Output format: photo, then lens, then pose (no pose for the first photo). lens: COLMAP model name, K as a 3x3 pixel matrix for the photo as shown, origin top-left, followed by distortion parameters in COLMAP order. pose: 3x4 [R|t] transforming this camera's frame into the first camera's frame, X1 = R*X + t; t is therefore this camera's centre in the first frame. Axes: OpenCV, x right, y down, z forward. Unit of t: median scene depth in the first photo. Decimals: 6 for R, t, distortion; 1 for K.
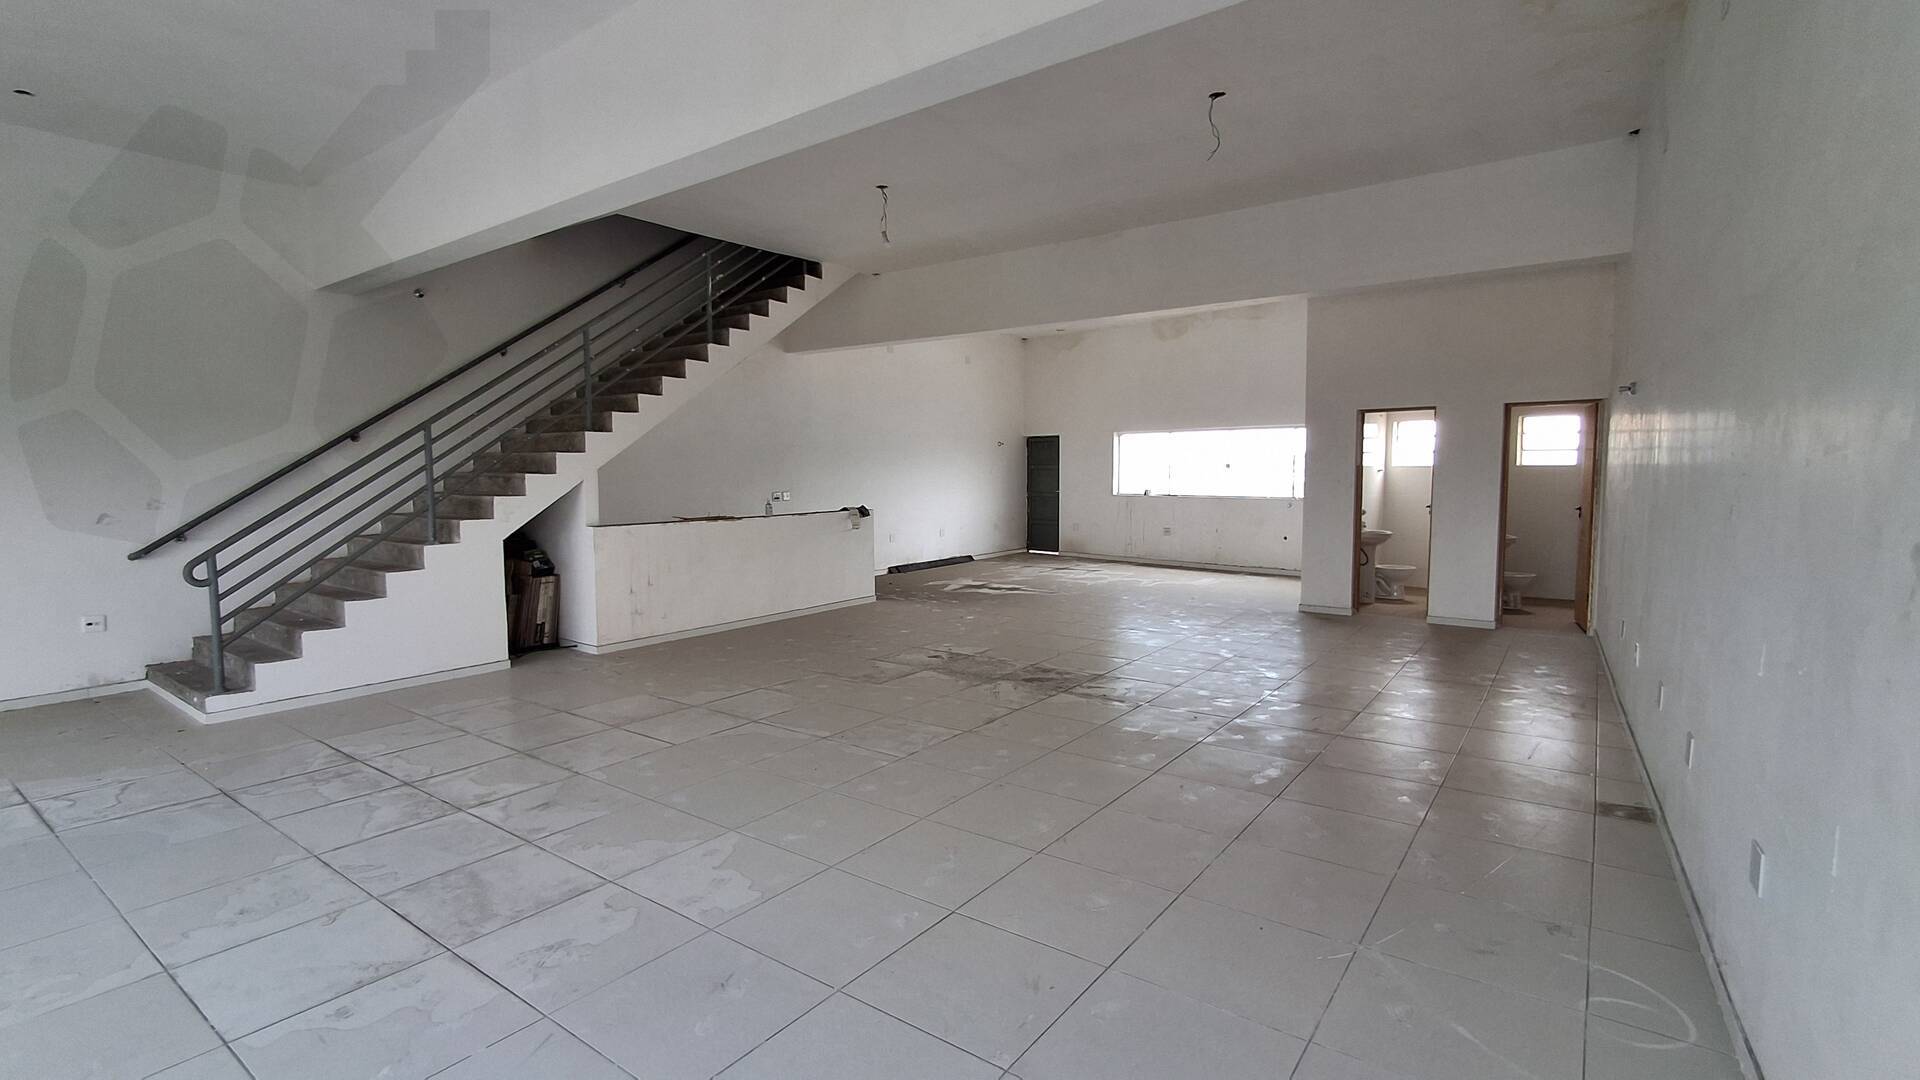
lens RADIAL K [[897.3, 0, 936.3], [0, 897.3, 541.3], [0, 0, 1]] dist [0.000179, 0.000339]
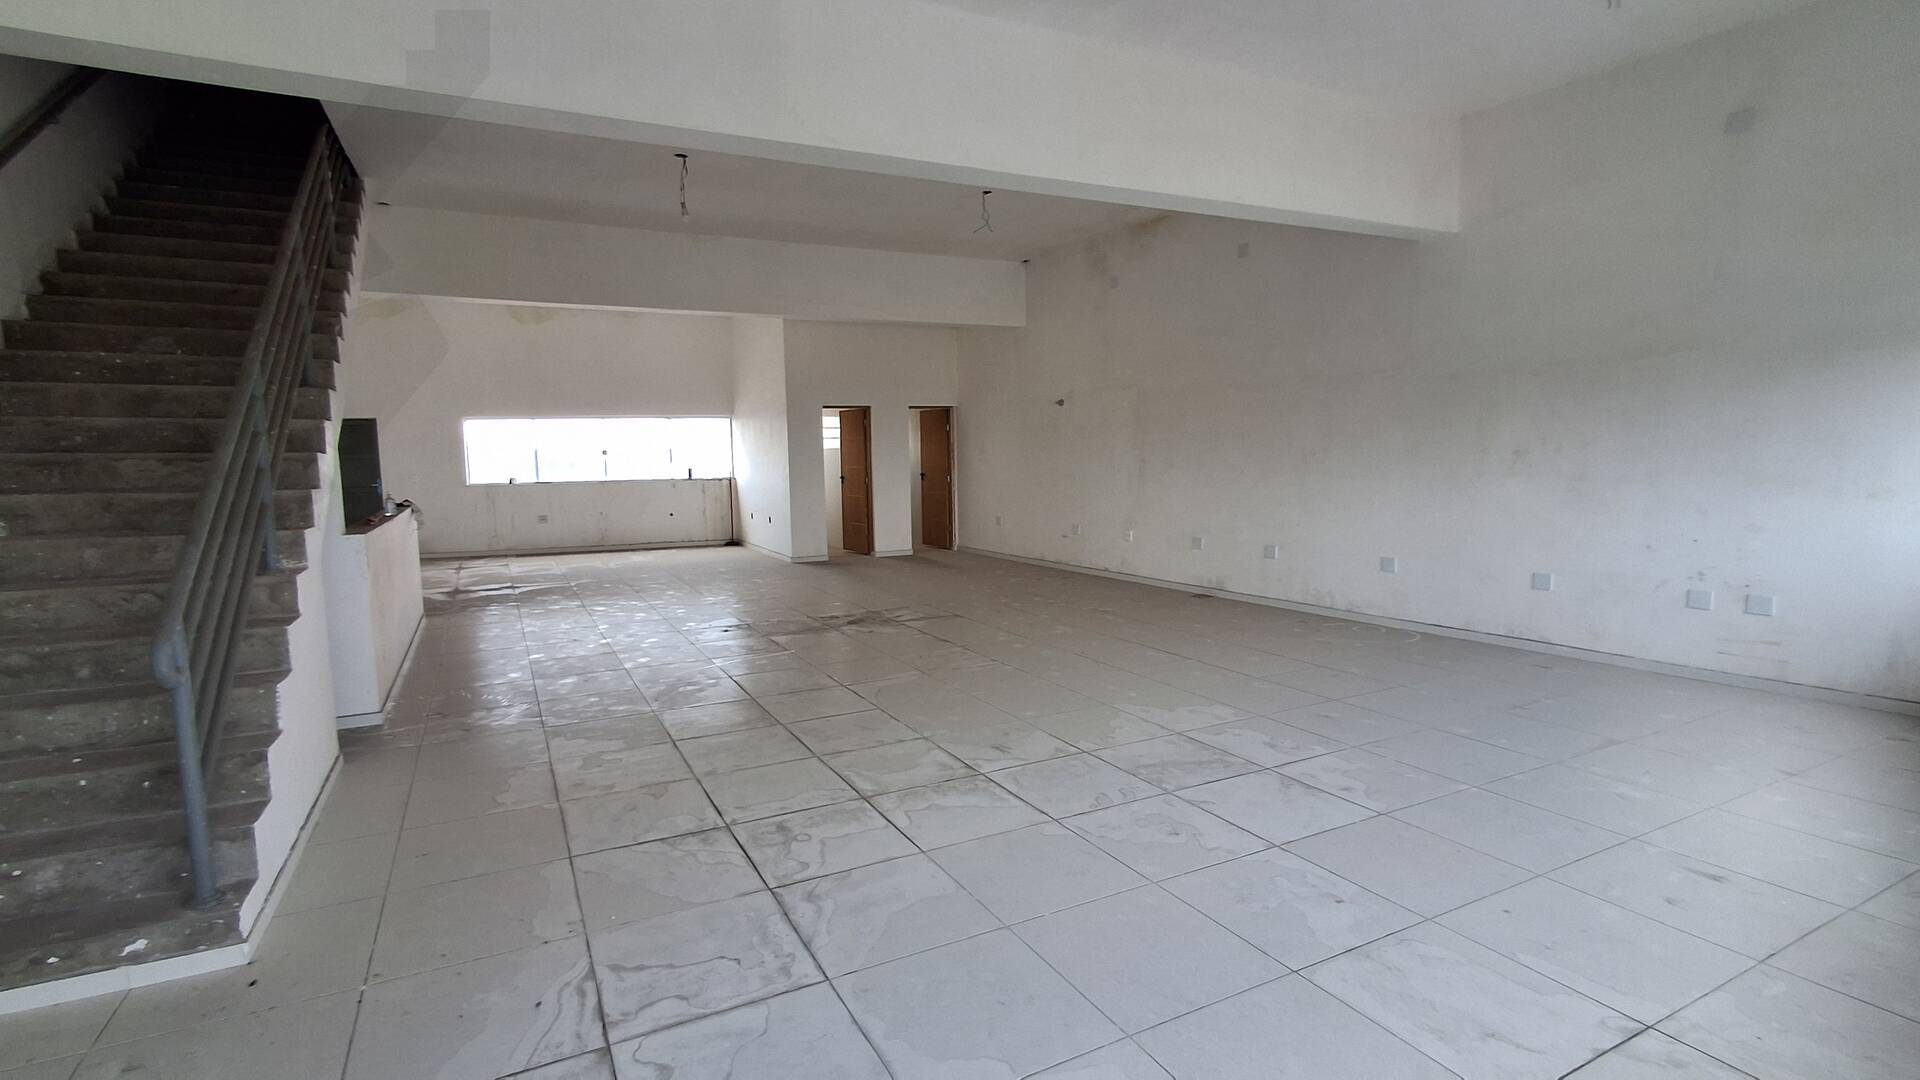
lens RADIAL K [[873.0, 0, 960.0], [0, 873.0, 540.0], [0, 0, 1]] dist [-0.000574, -0.000087]
pose [[0.427536, -0.094160, 0.899081, -1.220787], [0.089153, 0.994104, 0.061718, -0.019506], [-0.899592, 0.053769, 0.433410, 0.512599]]
